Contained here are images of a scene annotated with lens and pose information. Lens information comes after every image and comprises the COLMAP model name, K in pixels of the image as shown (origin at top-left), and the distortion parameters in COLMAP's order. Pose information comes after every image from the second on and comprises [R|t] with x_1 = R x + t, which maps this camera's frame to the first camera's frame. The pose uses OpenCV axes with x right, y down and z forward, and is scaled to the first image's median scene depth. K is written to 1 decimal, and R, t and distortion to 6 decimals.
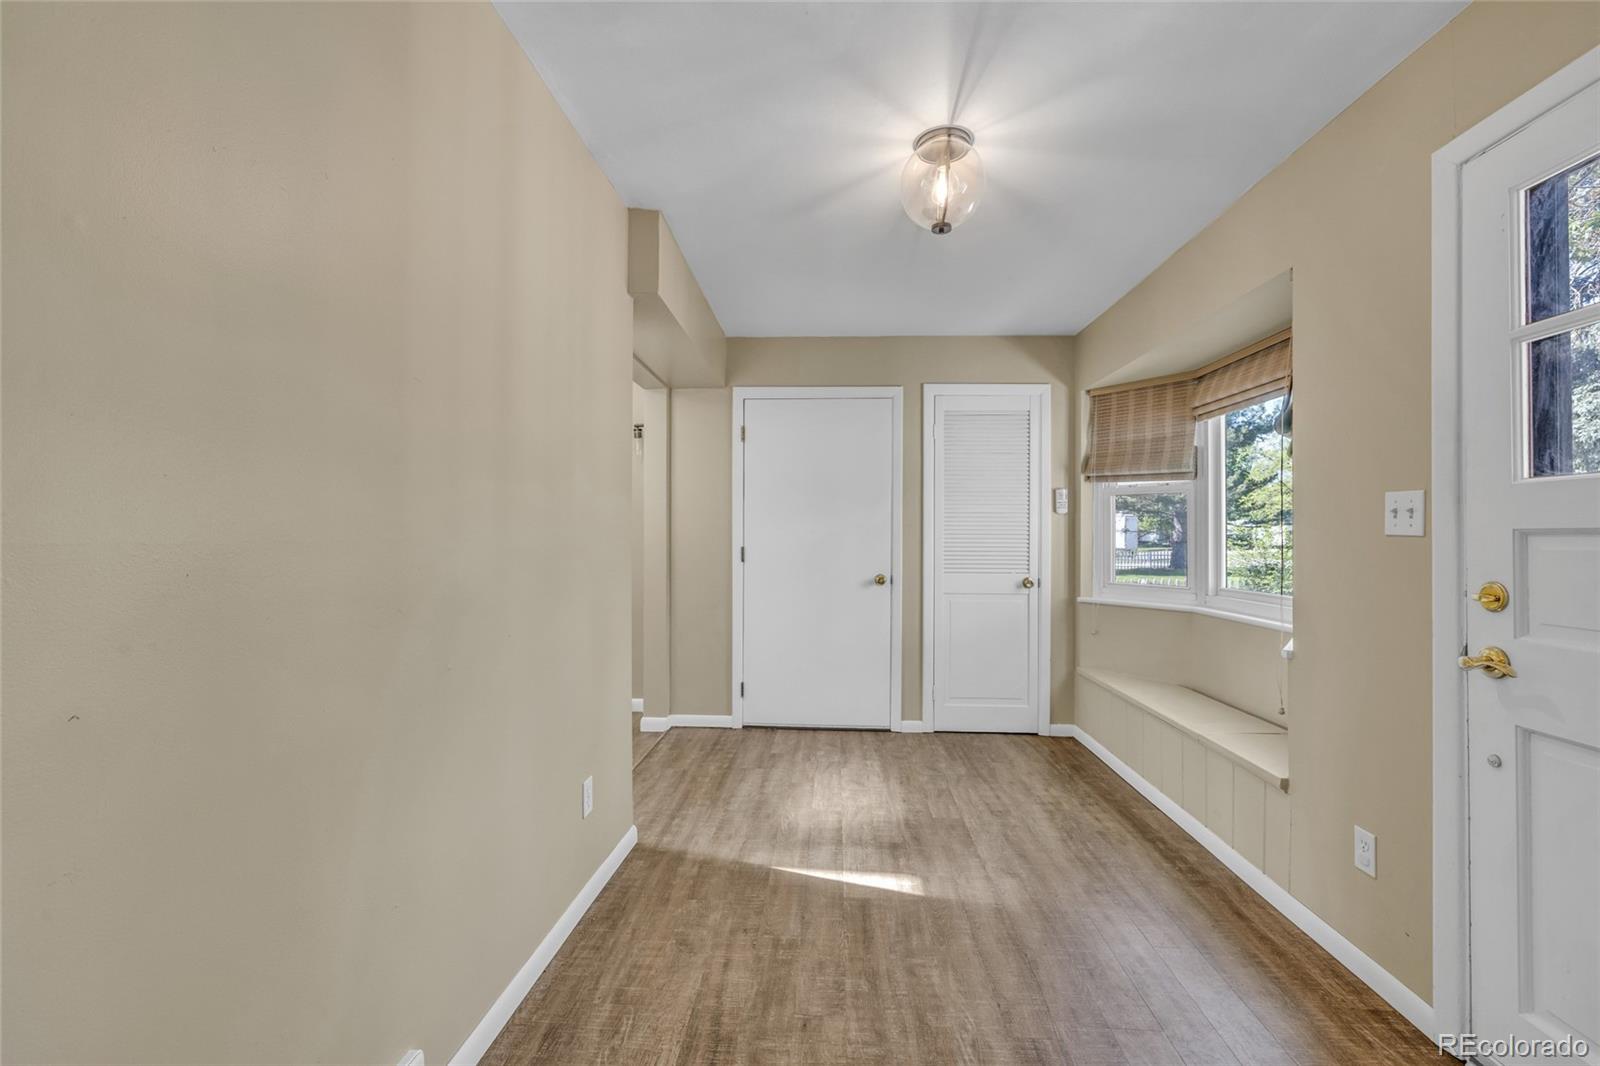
lens RADIAL K [[677.6, 0, 800.0], [0, 677.6, 533.0], [0, 0, 1]] dist [0.001942, 0.000349]
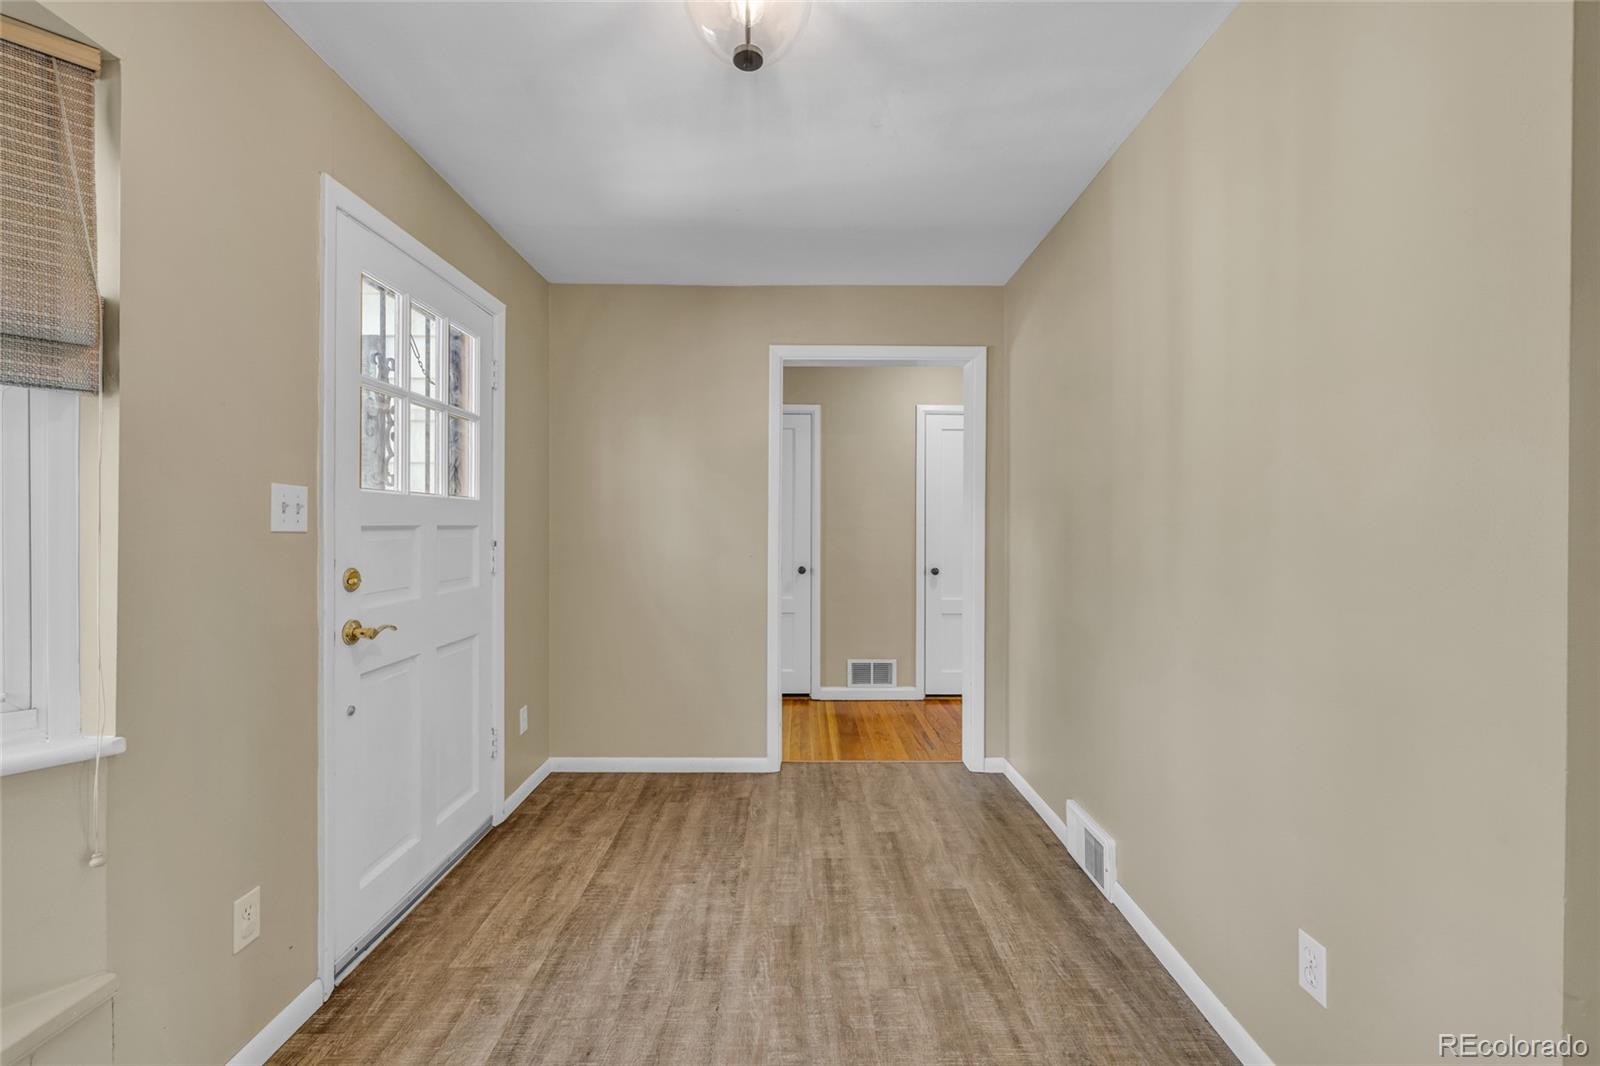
lens RADIAL K [[677.6, 0, 800.0], [0, 677.6, 533.0], [0, 0, 1]] dist [0.001942, 0.000349]
pose [[-0.997973, -0.007224, -0.063222, 0.240302], [-0.007299, 0.999973, 0.000944, -0.000494], [0.063214, 0.001404, -0.997999, 1.995657]]
